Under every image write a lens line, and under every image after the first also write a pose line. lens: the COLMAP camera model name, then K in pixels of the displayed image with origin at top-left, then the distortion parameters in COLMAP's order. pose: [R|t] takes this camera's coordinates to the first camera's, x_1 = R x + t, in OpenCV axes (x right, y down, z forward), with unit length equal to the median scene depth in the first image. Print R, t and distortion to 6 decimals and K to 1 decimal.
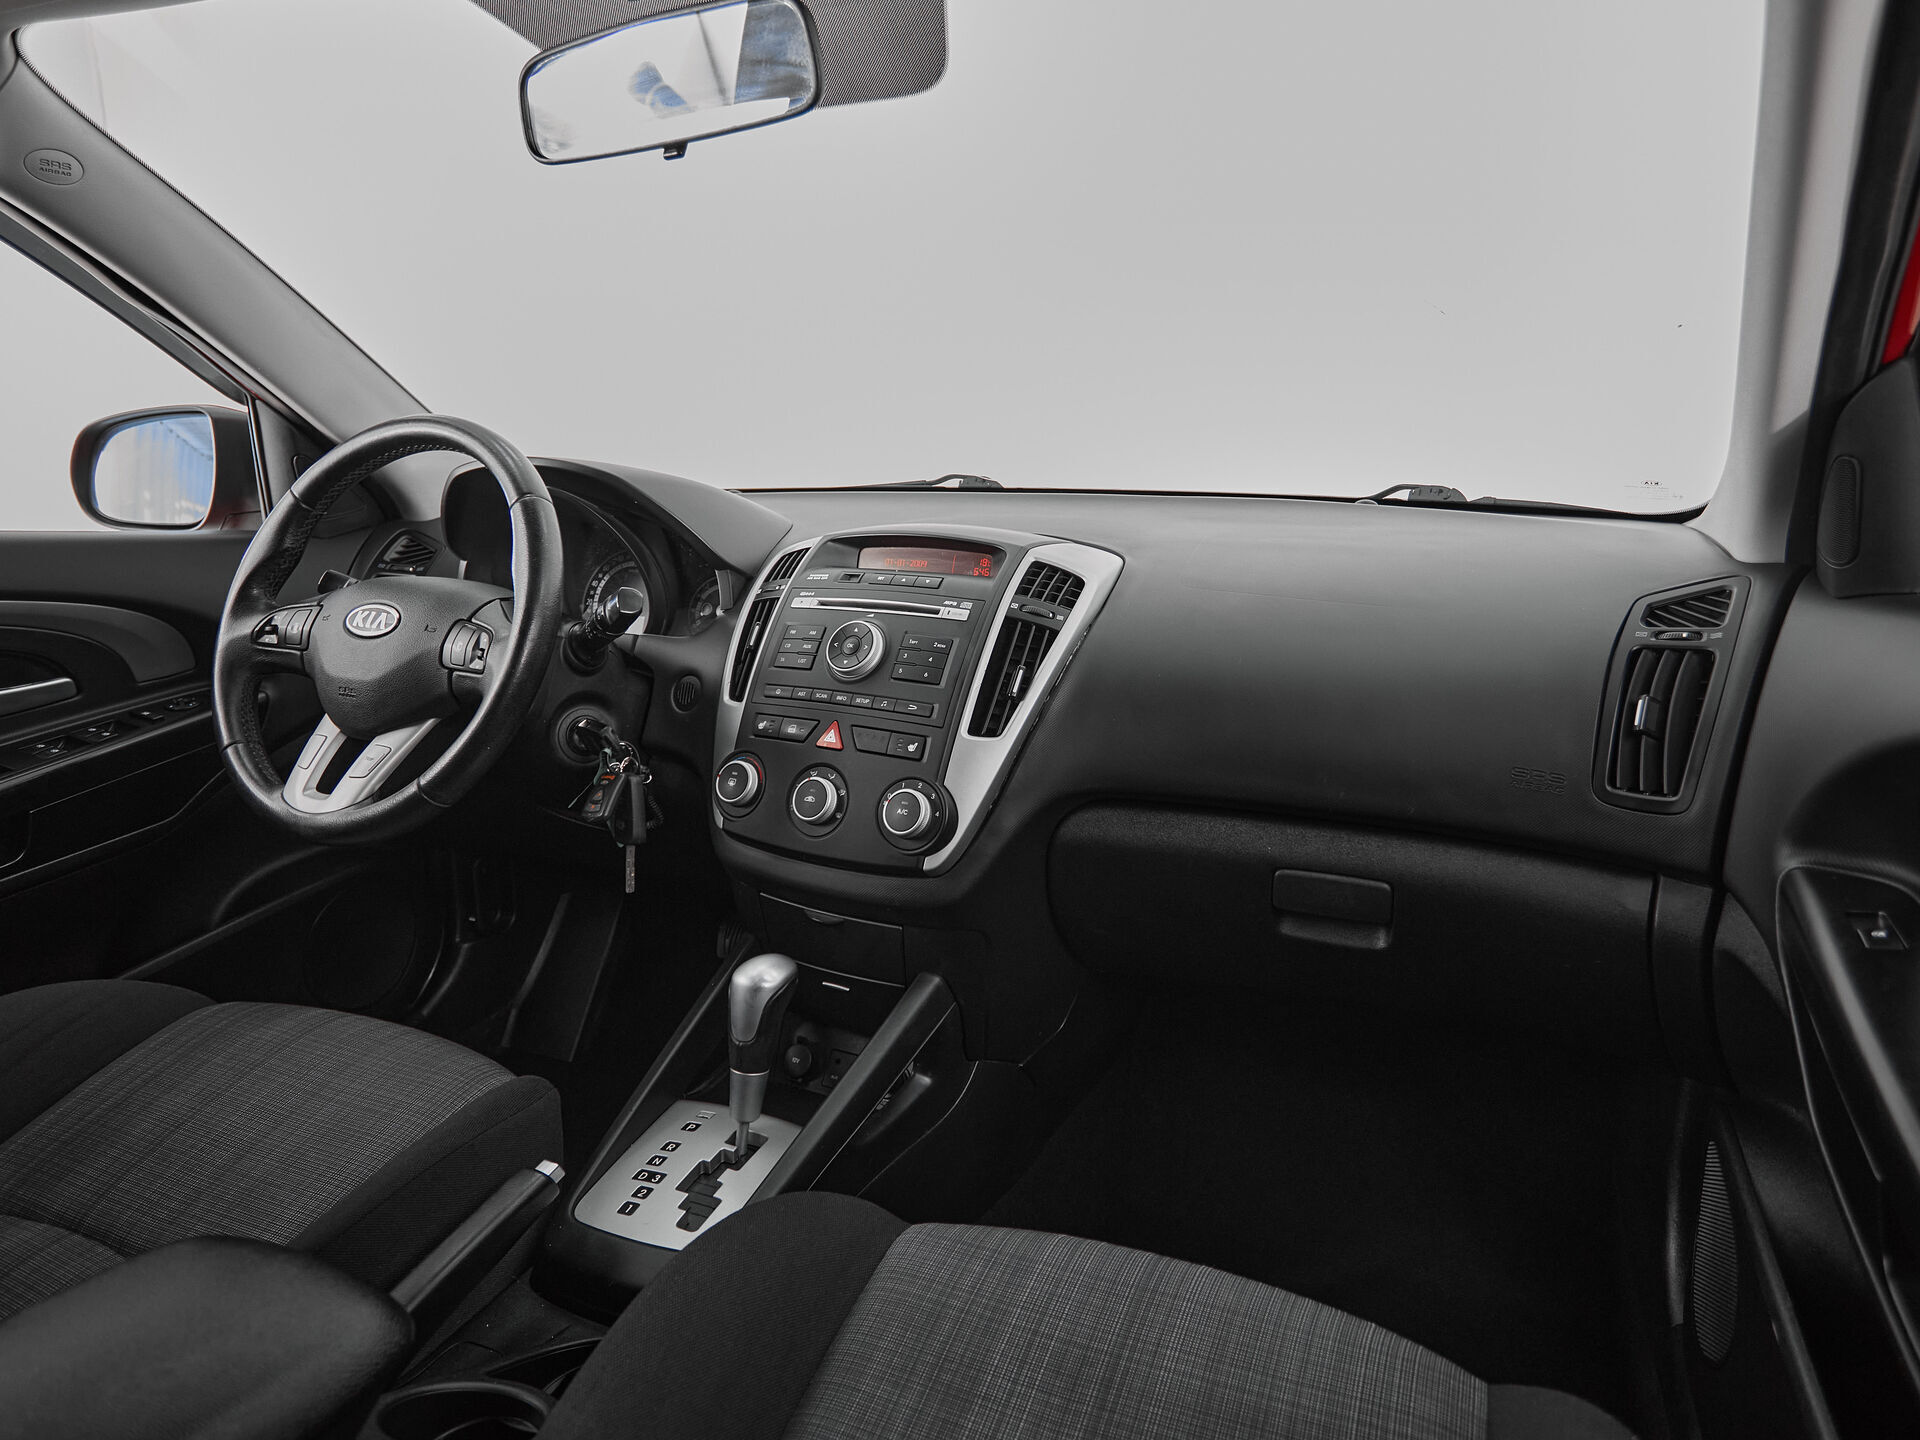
lens RADIAL K [[1155.0, 0, 960.0], [0, 1155.0, 720.0], [0, 0, 1]] dist [0.017961, 0.001149]
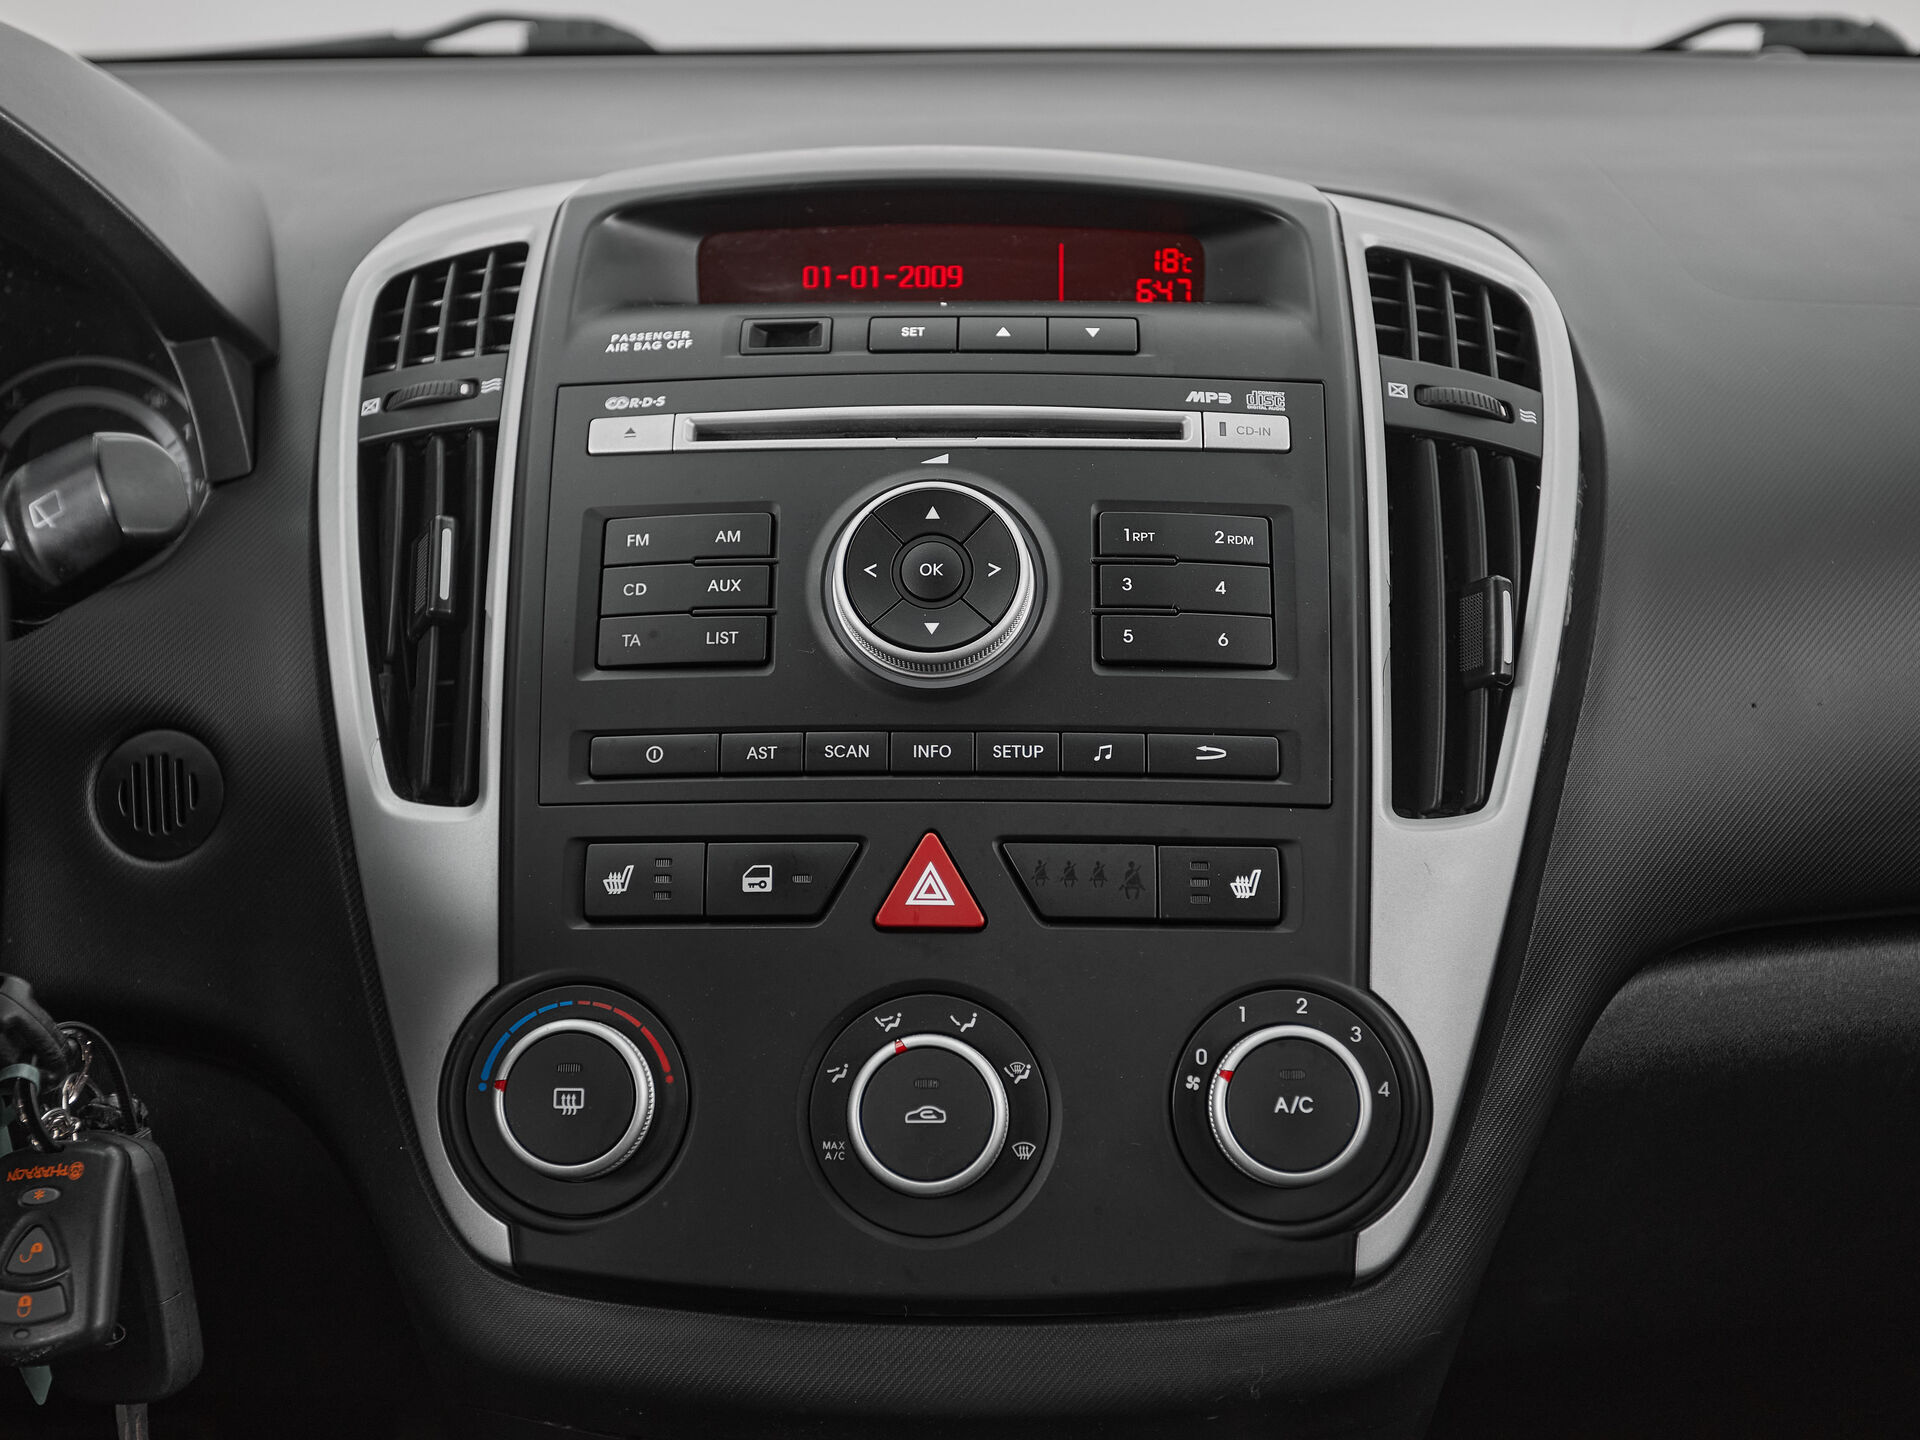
lens RADIAL K [[2546.2, 0, 960.0], [0, 2546.2, 720.0], [0, 0, 1]] dist [0.006519, 0.096385]
pose [[0.883849, -0.134282, 0.448084, -0.376155], [0.111892, 0.990793, 0.076214, -0.073405], [-0.454193, -0.017225, 0.890737, 0.410985]]
